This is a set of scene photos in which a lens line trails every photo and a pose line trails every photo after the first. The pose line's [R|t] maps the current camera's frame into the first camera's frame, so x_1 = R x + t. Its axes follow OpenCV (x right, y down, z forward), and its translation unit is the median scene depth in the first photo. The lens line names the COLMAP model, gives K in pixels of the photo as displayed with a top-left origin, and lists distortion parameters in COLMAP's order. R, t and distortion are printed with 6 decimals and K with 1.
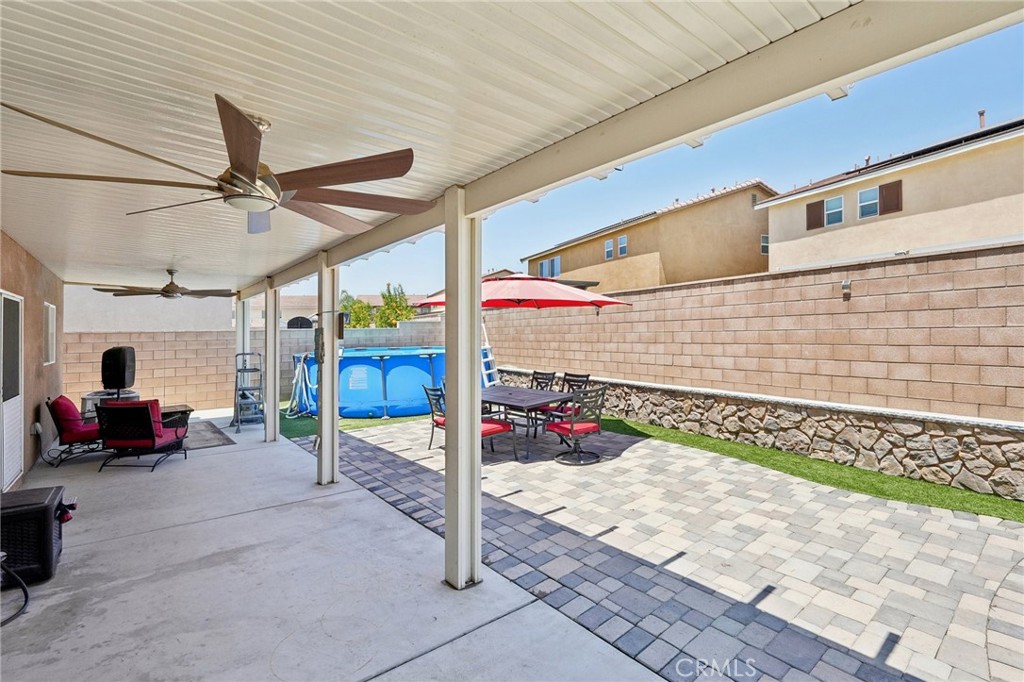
lens RADIAL K [[459.1, 0, 513.4], [0, 459.1, 336.9], [0, 0, 1]] dist [-0.002850, 0.000272]
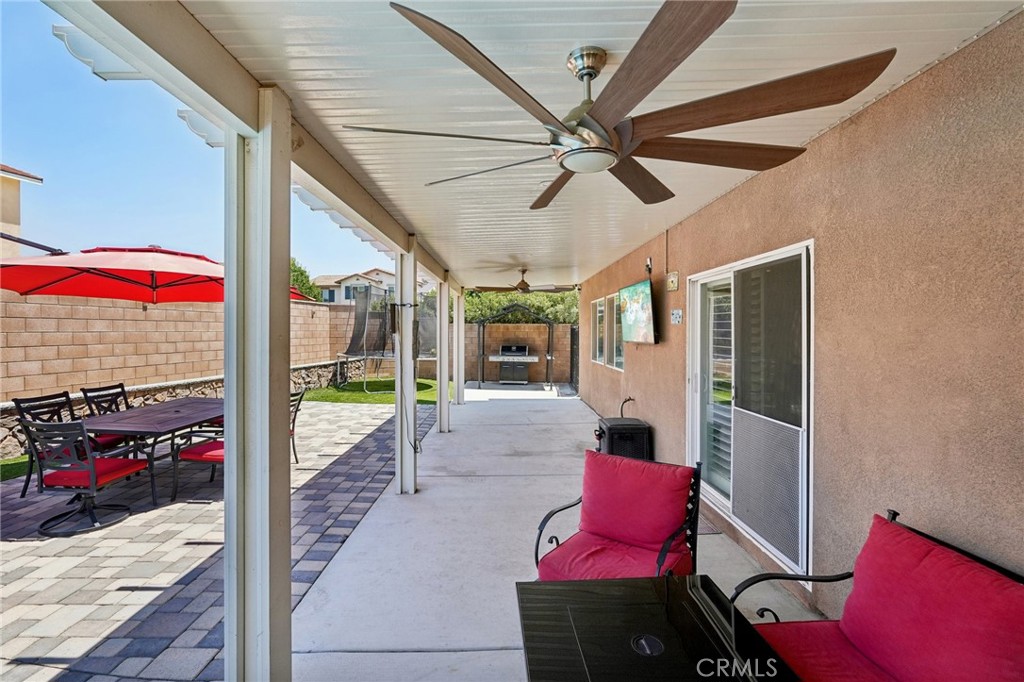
lens RADIAL K [[459.1, 0, 513.4], [0, 459.1, 336.9], [0, 0, 1]] dist [-0.002850, 0.000272]
pose [[-0.789740, 0.005024, 0.613421, -1.076064], [0.013764, 0.999860, 0.009531, 0.000862], [-0.613287, 0.015970, -0.789699, 1.495302]]
